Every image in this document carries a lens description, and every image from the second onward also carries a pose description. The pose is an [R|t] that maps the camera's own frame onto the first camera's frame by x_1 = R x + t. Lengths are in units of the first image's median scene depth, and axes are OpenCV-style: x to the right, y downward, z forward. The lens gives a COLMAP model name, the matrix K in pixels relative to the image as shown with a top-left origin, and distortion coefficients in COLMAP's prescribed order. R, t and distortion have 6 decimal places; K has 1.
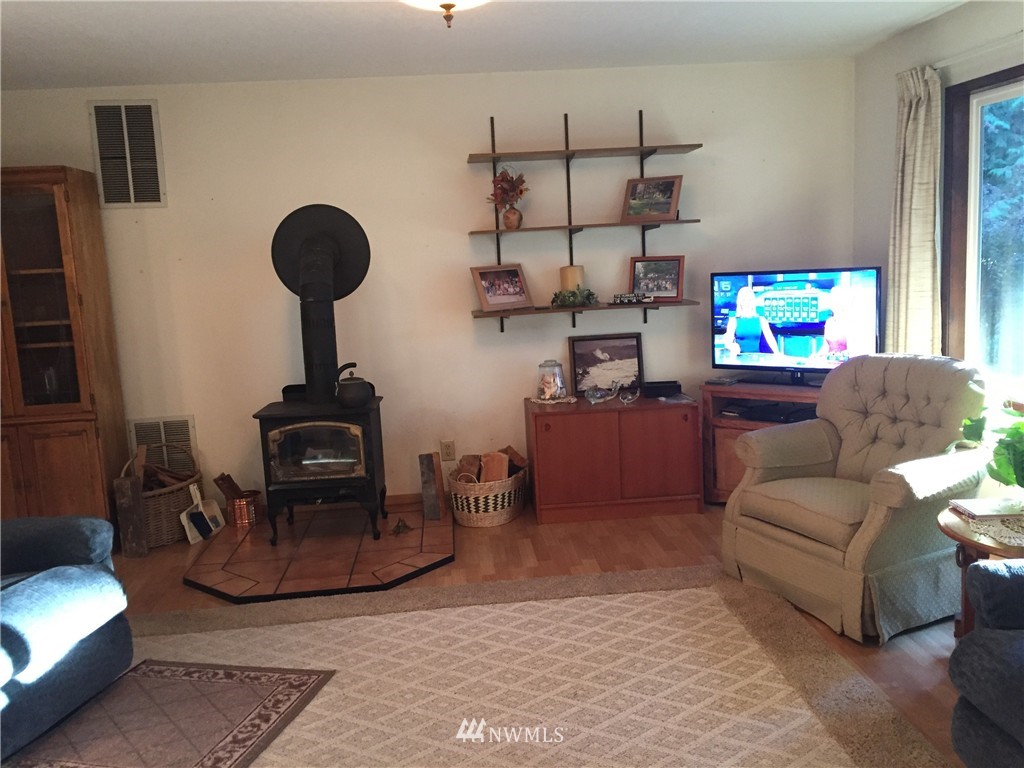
lens RADIAL K [[871.3, 0, 513.0], [0, 871.3, 382.8], [0, 0, 1]] dist [0.016112, 0.005917]
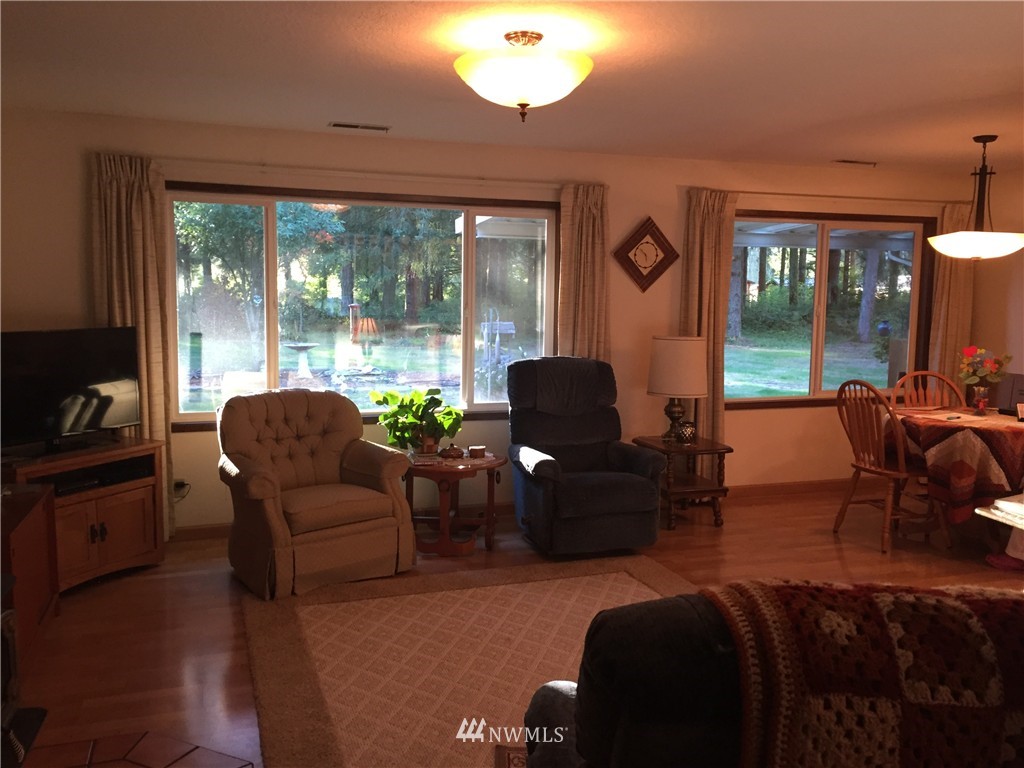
lens RADIAL K [[871.3, 0, 512.5], [0, 871.3, 384.0], [0, 0, 1]] dist [0.016112, 0.005917]
pose [[-0.244899, -0.055110, 0.967981, -1.029188], [0.150839, 0.984061, 0.094188, -0.125020], [-0.957743, 0.169076, -0.232683, 1.081352]]
